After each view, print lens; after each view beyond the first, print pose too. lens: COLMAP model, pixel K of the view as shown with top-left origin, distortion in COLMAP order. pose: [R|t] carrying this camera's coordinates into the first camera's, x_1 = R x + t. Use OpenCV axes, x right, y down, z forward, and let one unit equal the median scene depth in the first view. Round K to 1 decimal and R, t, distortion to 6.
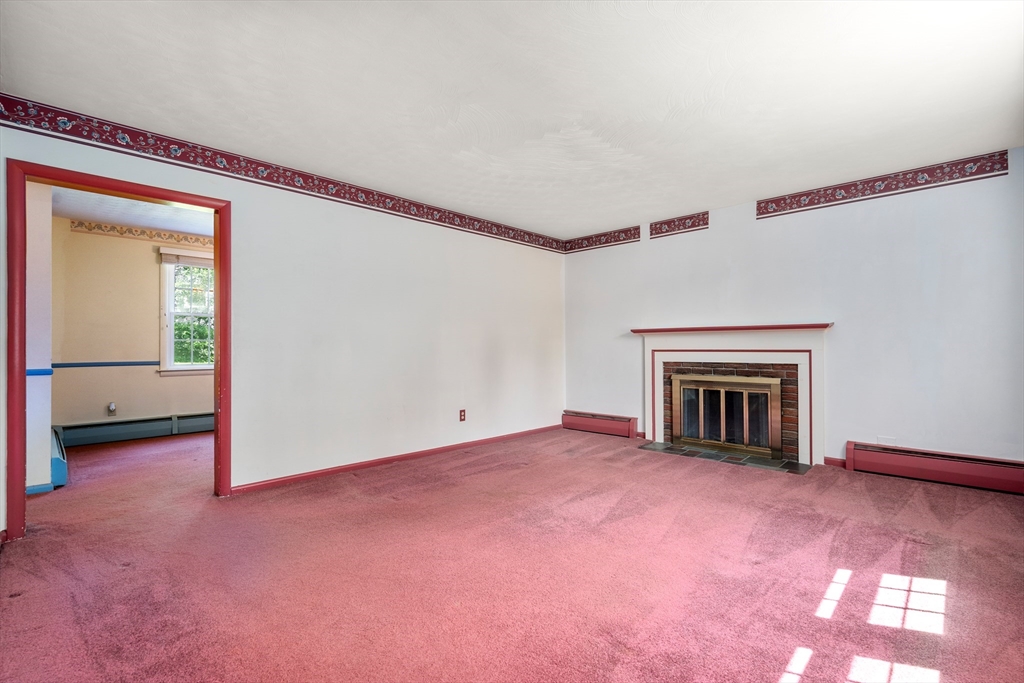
lens RADIAL K [[461.1, 0, 507.5], [0, 461.1, 345.3], [0, 0, 1]] dist [-0.002837, 0.000327]
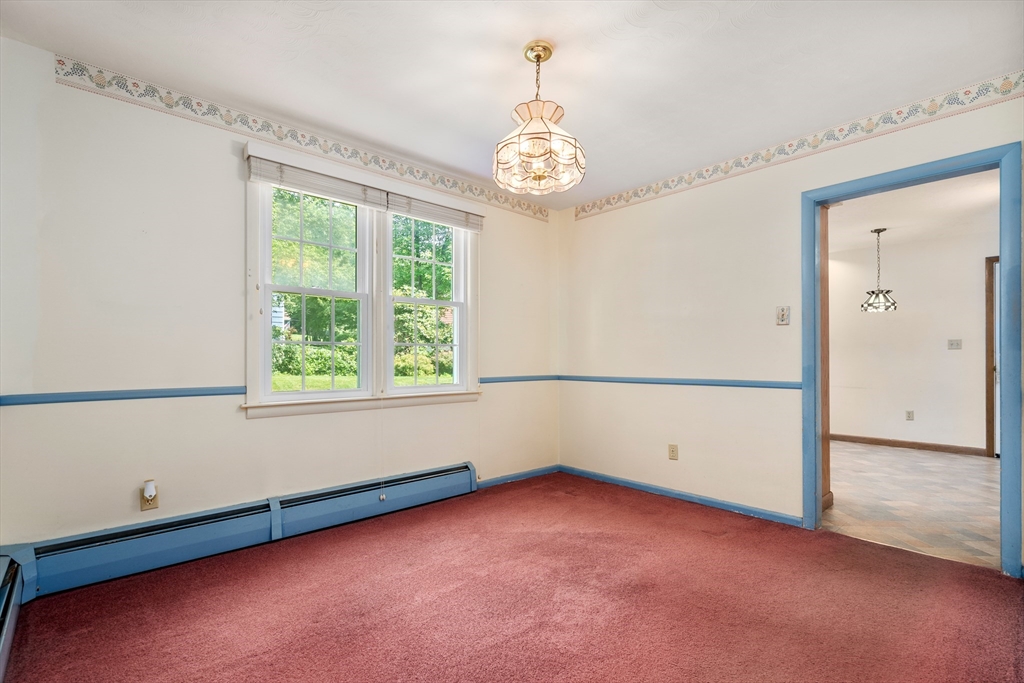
lens RADIAL K [[469.7, 0, 510.2], [0, 469.7, 357.3], [0, 0, 1]] dist [-0.000289, -0.000374]
pose [[0.999038, 0.002199, -0.043797, -0.466121], [-0.002052, 0.999992, 0.003399, 0.002636], [0.043804, -0.003305, 0.999035, 0.533640]]
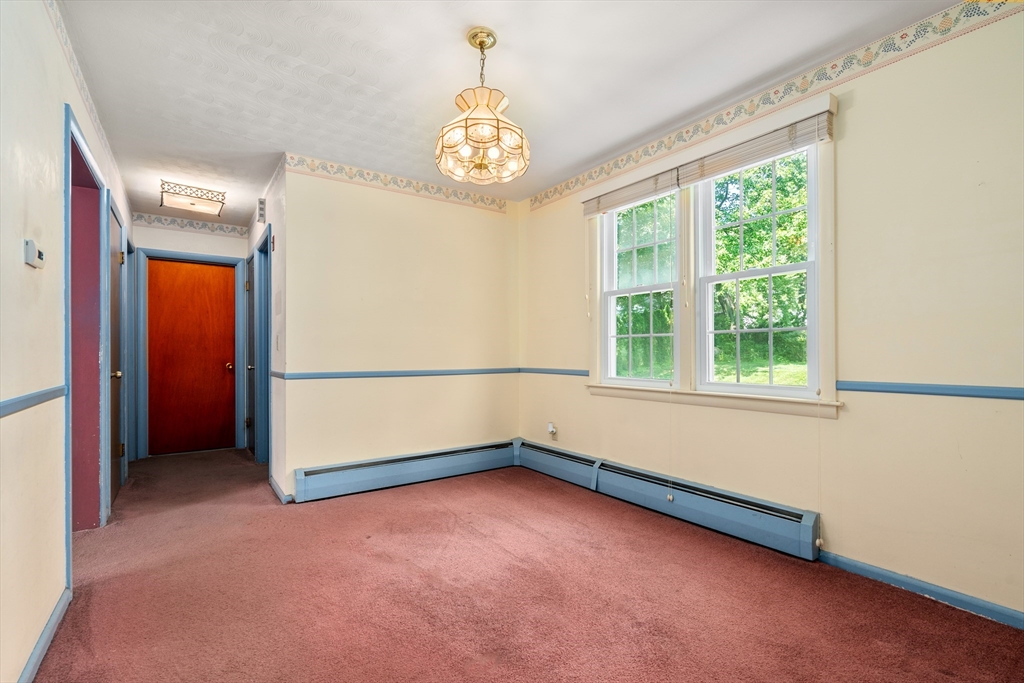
lens RADIAL K [[477.1, 0, 510.8], [0, 477.1, 352.2], [0, 0, 1]] dist [0.000206, -0.000011]
pose [[-0.180106, 0.001431, -0.983646, -0.075526], [0.007048, 0.999975, 0.000164, 0.008111], [0.983622, -0.006904, -0.180112, 1.020344]]
